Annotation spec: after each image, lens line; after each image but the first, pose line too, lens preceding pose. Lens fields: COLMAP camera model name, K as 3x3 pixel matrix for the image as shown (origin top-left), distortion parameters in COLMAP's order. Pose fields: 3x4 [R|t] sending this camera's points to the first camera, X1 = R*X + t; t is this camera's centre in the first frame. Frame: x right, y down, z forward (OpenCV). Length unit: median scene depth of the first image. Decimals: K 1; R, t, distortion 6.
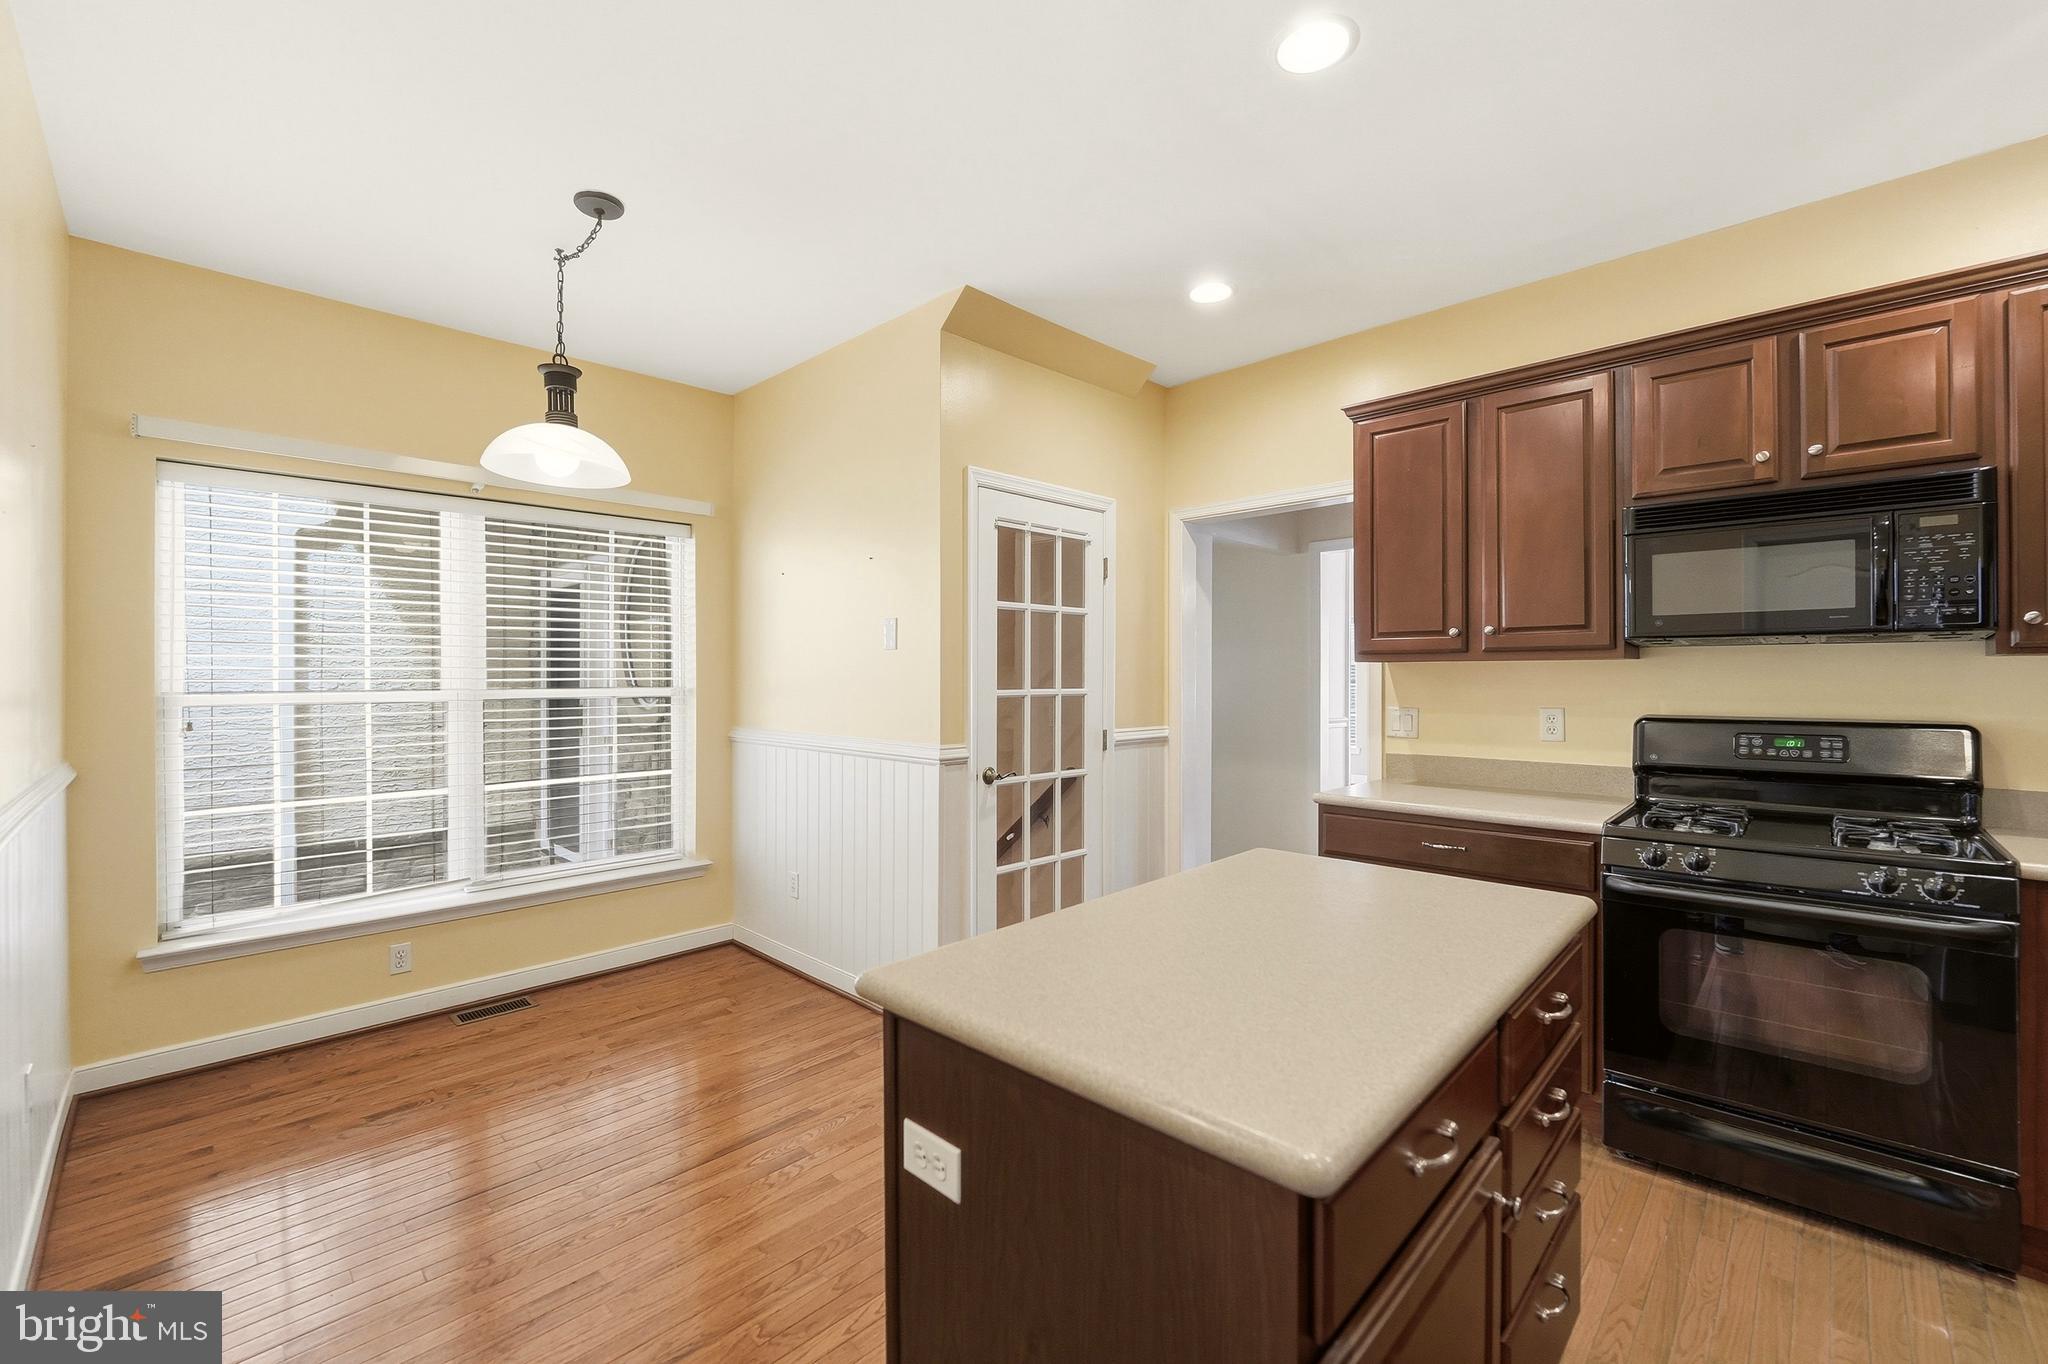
lens RADIAL K [[861.4, 0, 1026.5], [0, 861.4, 666.1], [0, 0, 1]] dist [-0.001204, -0.000135]
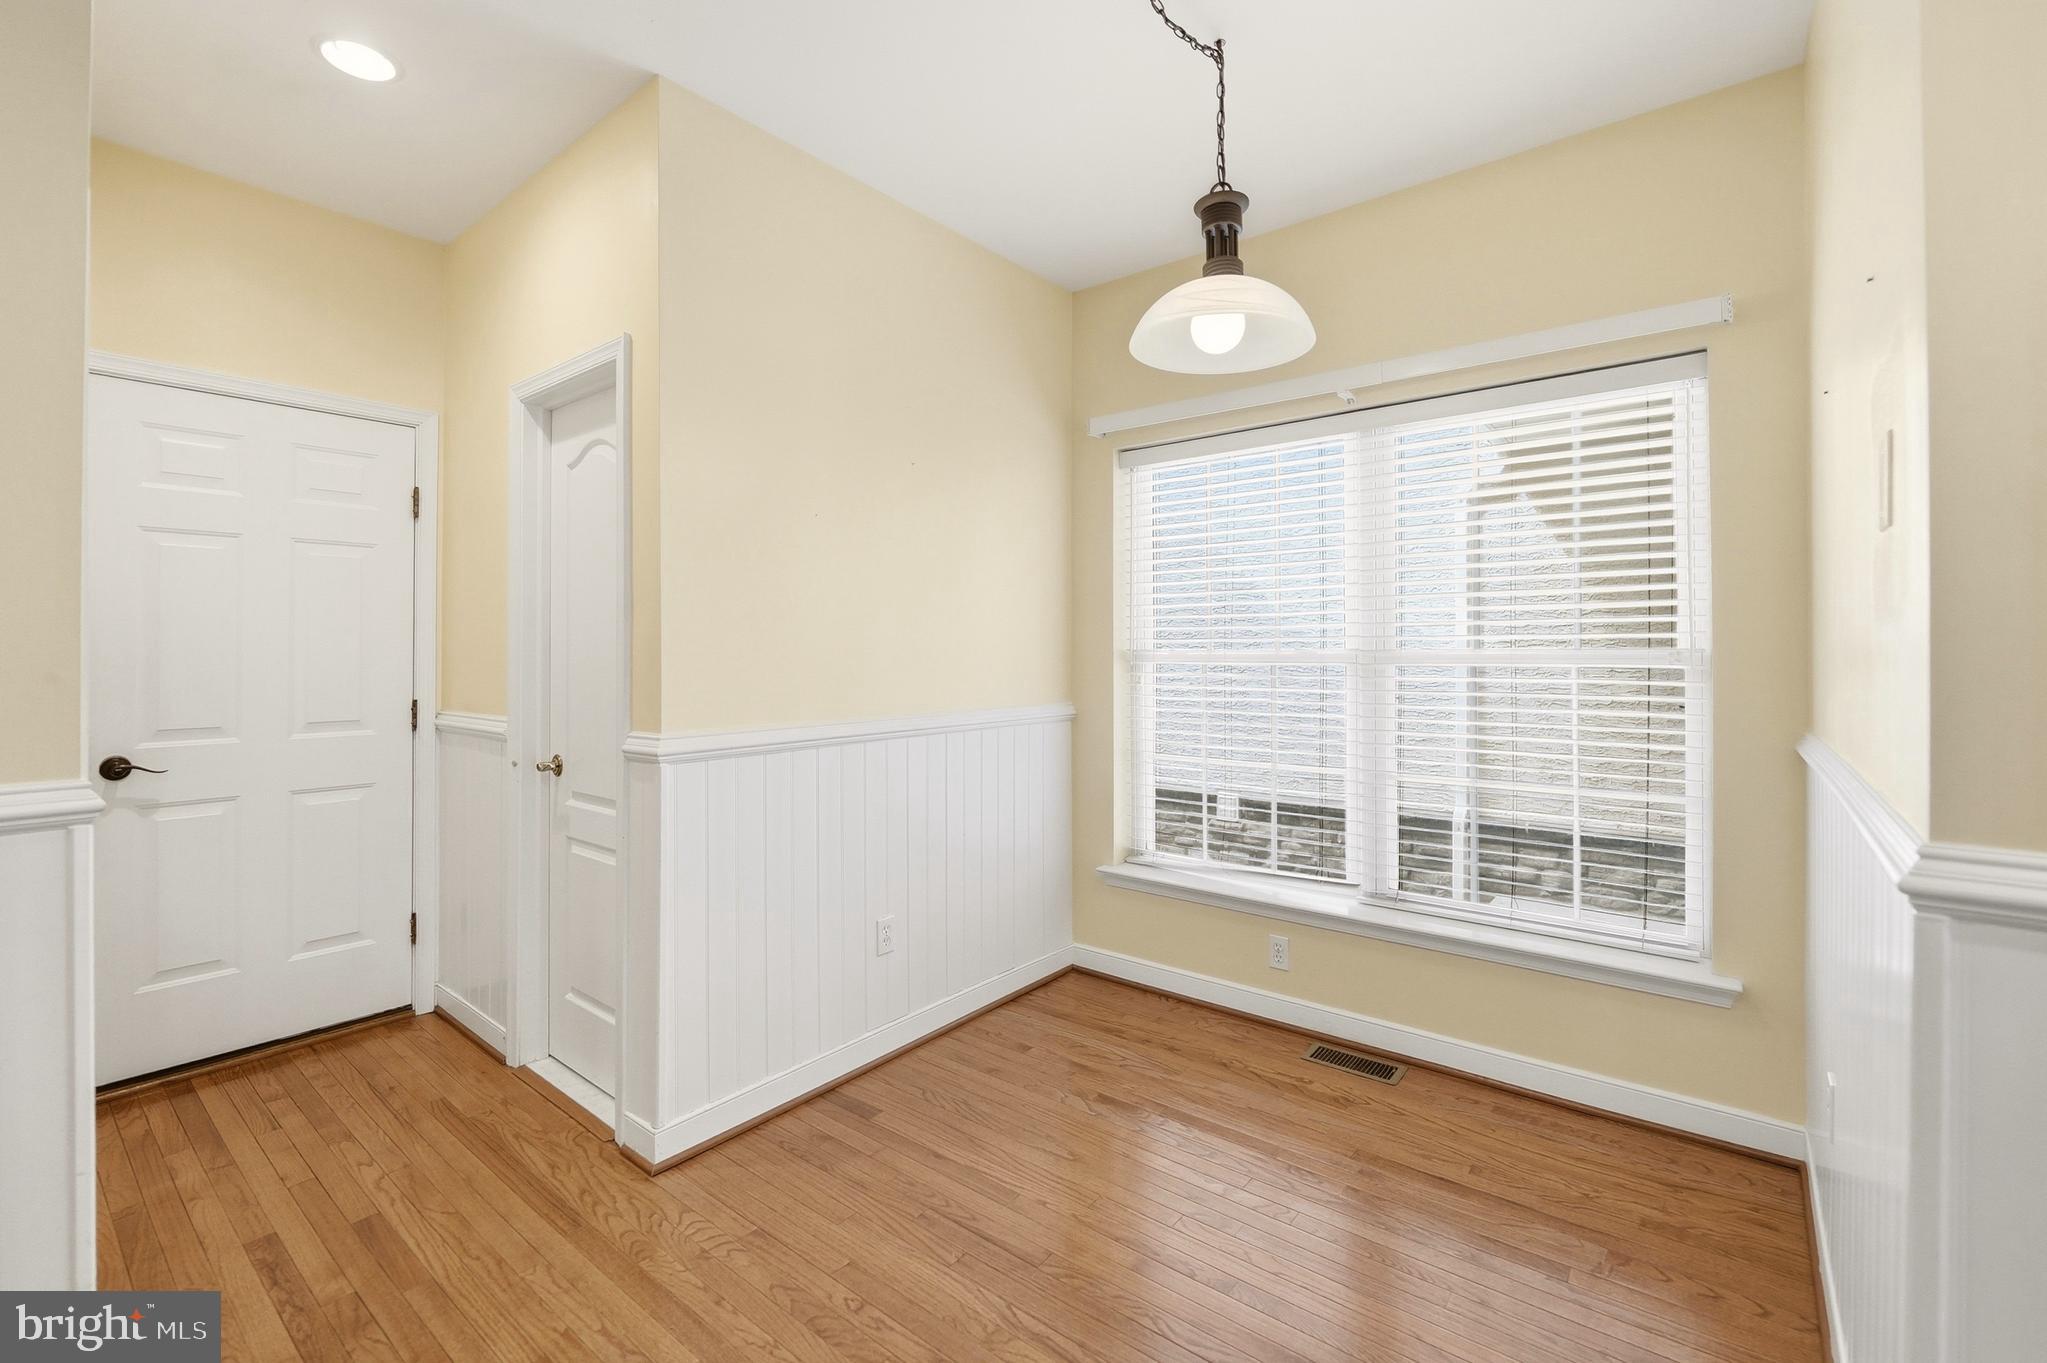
lens RADIAL K [[871.6, 0, 987.1], [0, 871.6, 646.0], [0, 0, 1]] dist [-0.018503, -0.000253]
pose [[0.092336, -0.004598, -0.995717, 0.135297], [-0.001140, 0.999988, -0.004723, 0.028396], [0.995727, 0.001571, 0.092329, 0.619789]]
